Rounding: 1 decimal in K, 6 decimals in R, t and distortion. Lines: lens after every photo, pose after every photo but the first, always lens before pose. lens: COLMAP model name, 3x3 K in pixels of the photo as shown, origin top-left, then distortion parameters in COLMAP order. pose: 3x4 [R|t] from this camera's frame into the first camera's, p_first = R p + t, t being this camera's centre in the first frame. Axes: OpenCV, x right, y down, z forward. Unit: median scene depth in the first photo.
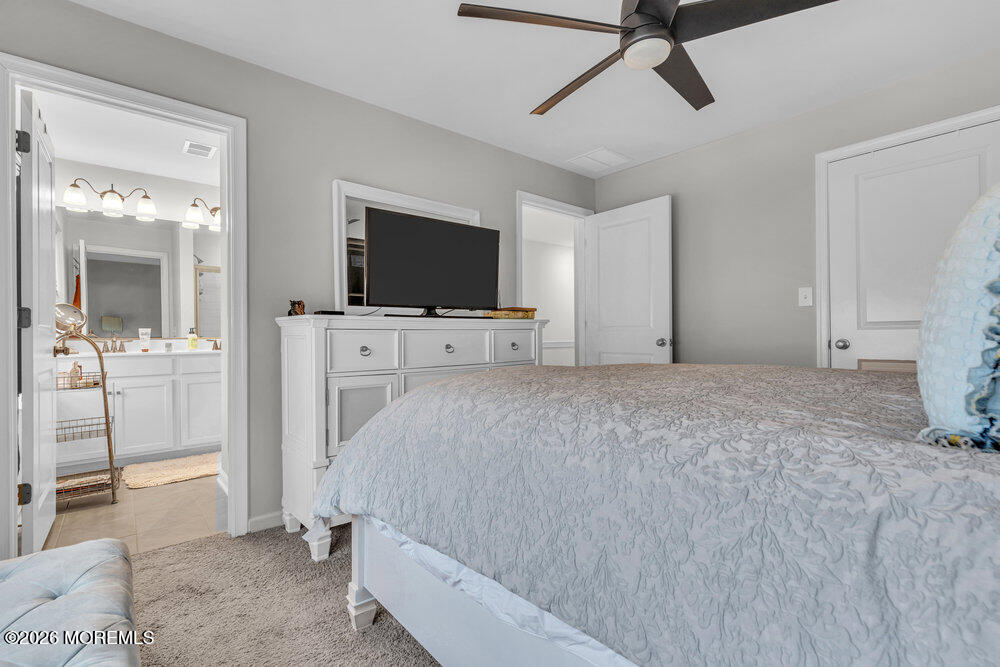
lens RADIAL K [[457.1, 0, 504.7], [0, 457.1, 331.7], [0, 0, 1]] dist [-0.000915, 0.003207]
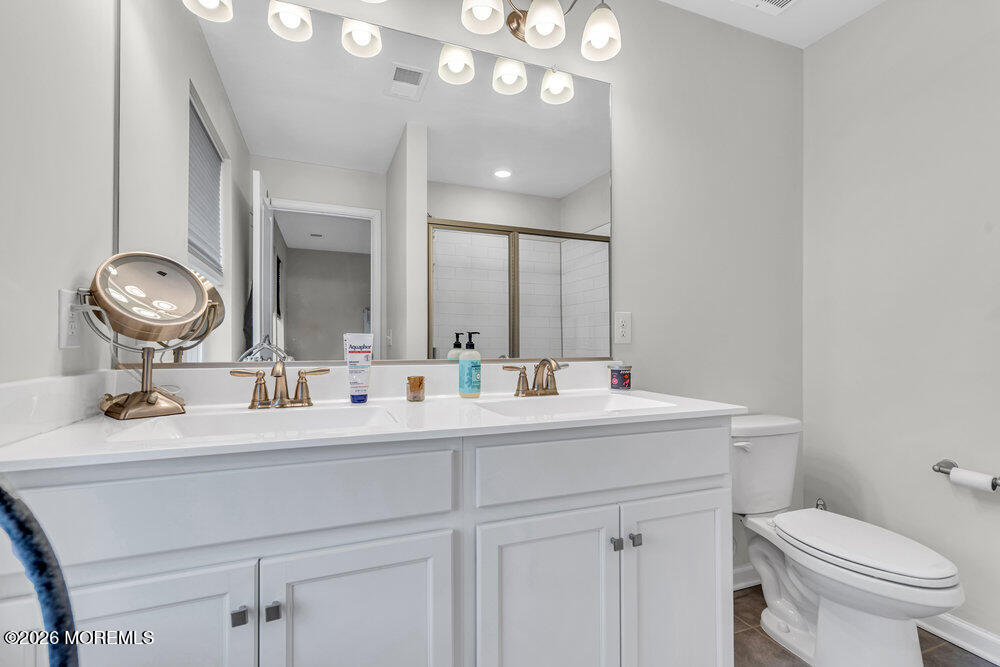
lens RADIAL K [[457.1, 0, 497.4], [0, 457.1, 335.6], [0, 0, 1]] dist [-0.000915, 0.003207]
pose [[0.944393, 0.008299, -0.328713, -0.612830], [-0.012870, 0.999848, -0.011732, -0.002782], [0.328566, 0.015310, 0.944357, 0.754998]]
